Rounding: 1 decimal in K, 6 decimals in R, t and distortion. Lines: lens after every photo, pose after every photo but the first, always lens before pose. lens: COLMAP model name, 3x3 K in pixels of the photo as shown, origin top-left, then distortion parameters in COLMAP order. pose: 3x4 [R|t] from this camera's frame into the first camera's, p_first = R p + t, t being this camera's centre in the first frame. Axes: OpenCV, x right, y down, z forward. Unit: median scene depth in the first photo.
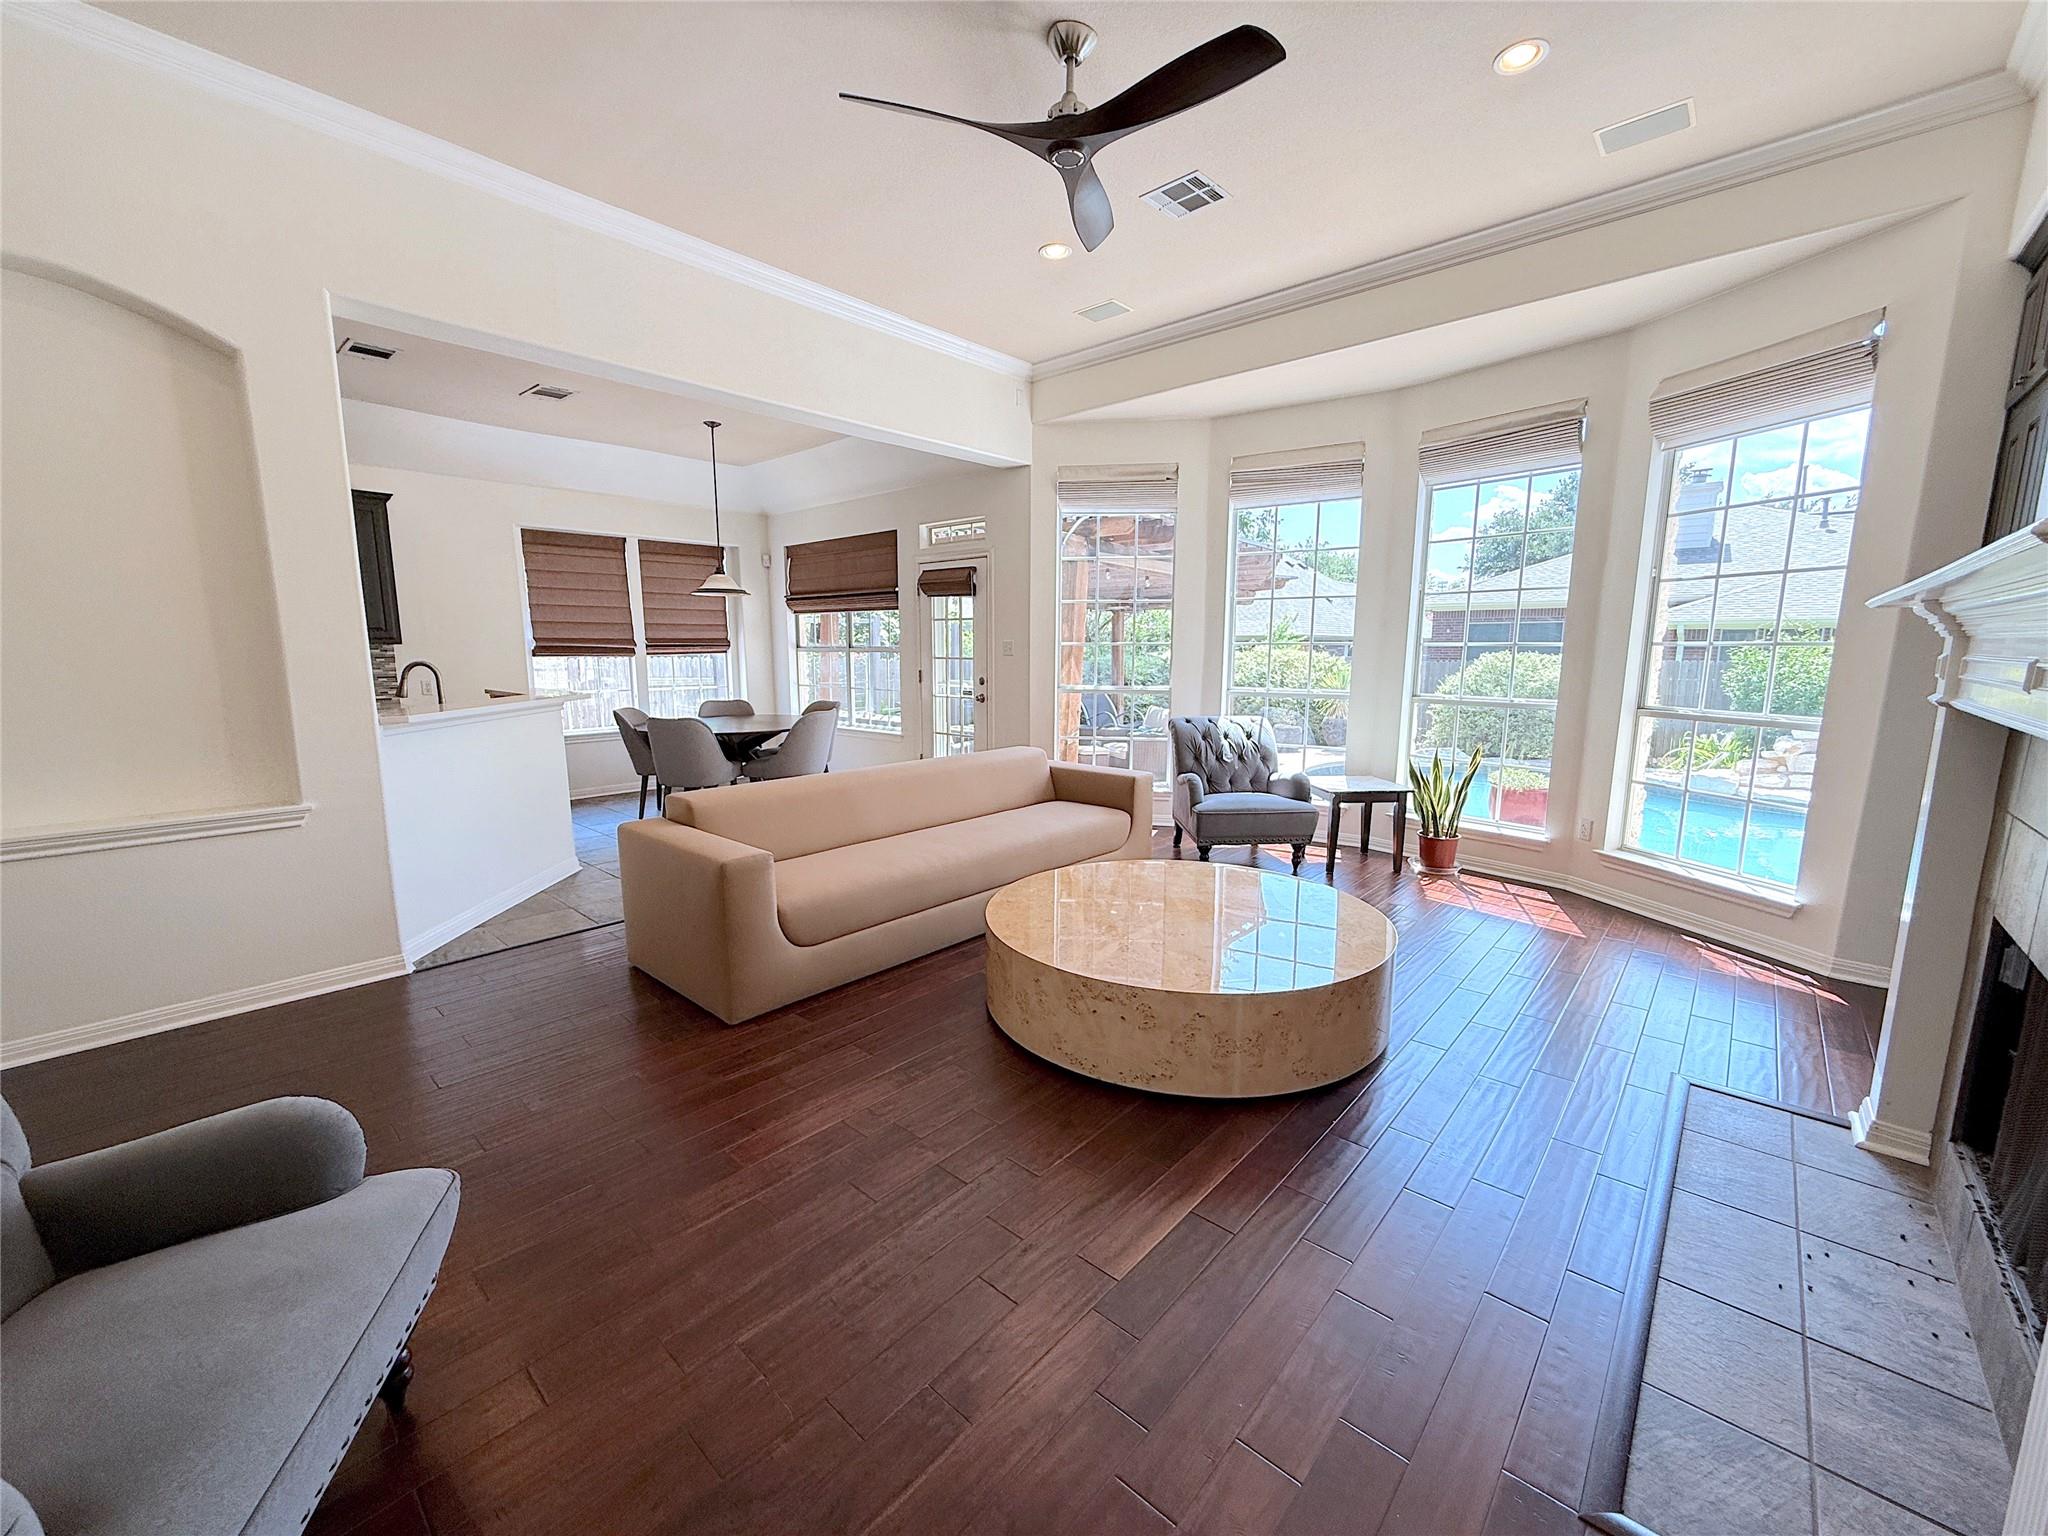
lens RADIAL K [[817.9, 0, 1017.4], [0, 817.9, 770.5], [0, 0, 1]] dist [0.000193, 0.000227]
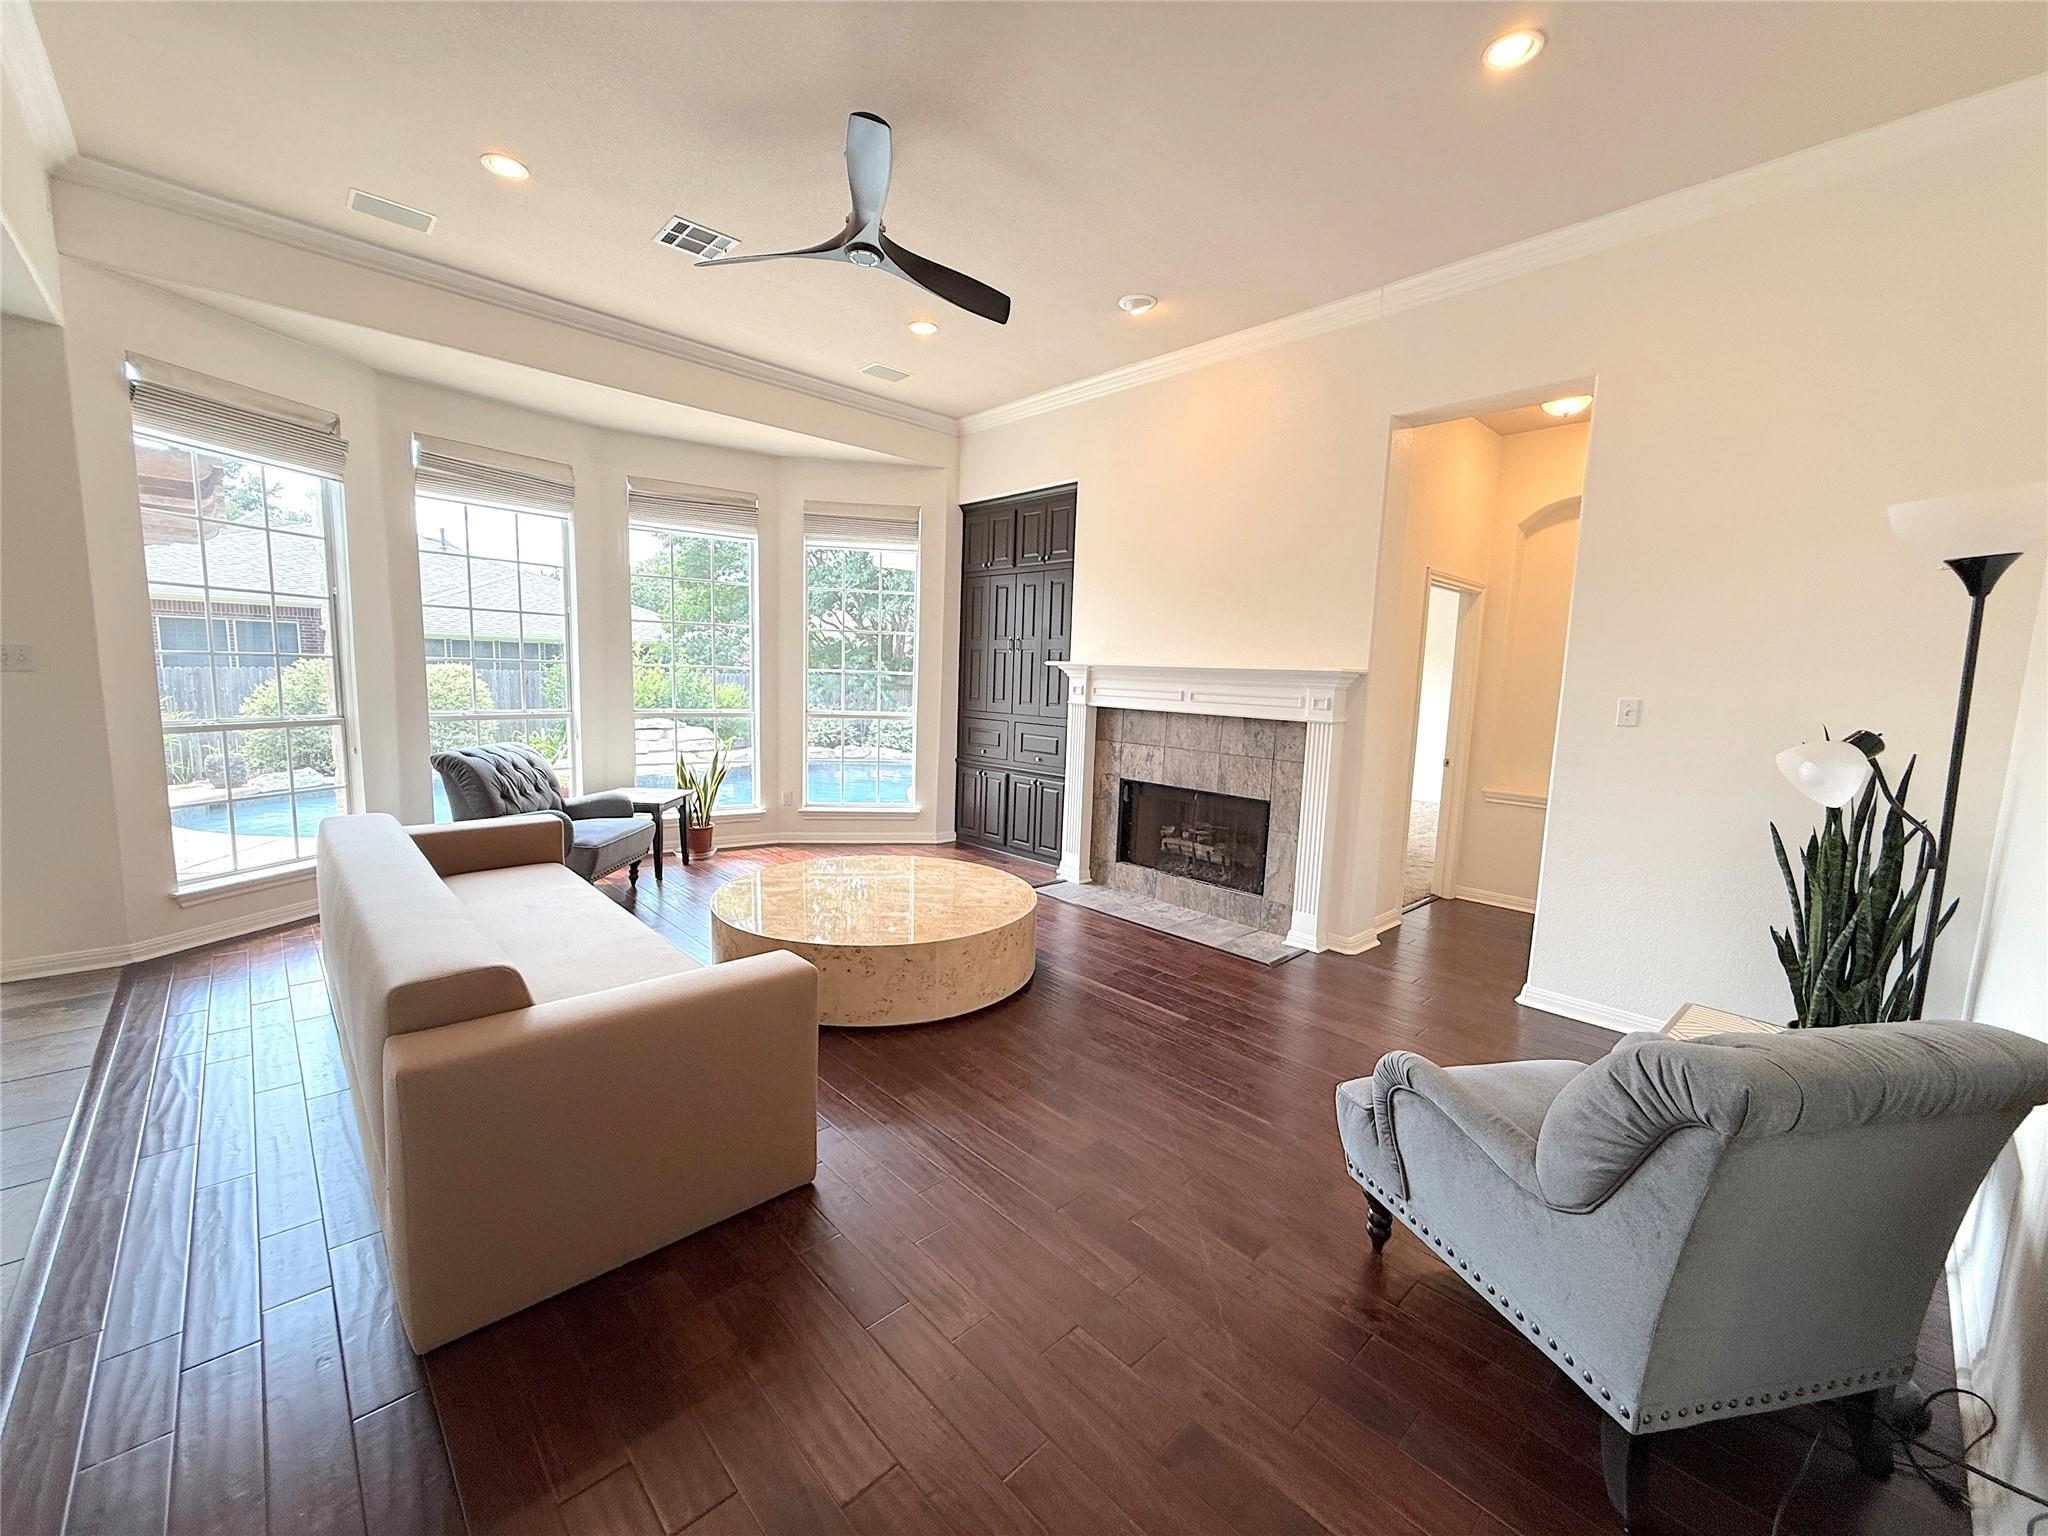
lens RADIAL K [[817.9, 0, 1017.4], [0, 817.9, 770.5], [0, 0, 1]] dist [0.000193, 0.000227]
pose [[0.084490, -0.116136, 0.989633, -0.369053], [0.116117, 0.987565, 0.105980, -0.043016], [-0.989635, 0.105959, 0.096925, 0.242675]]
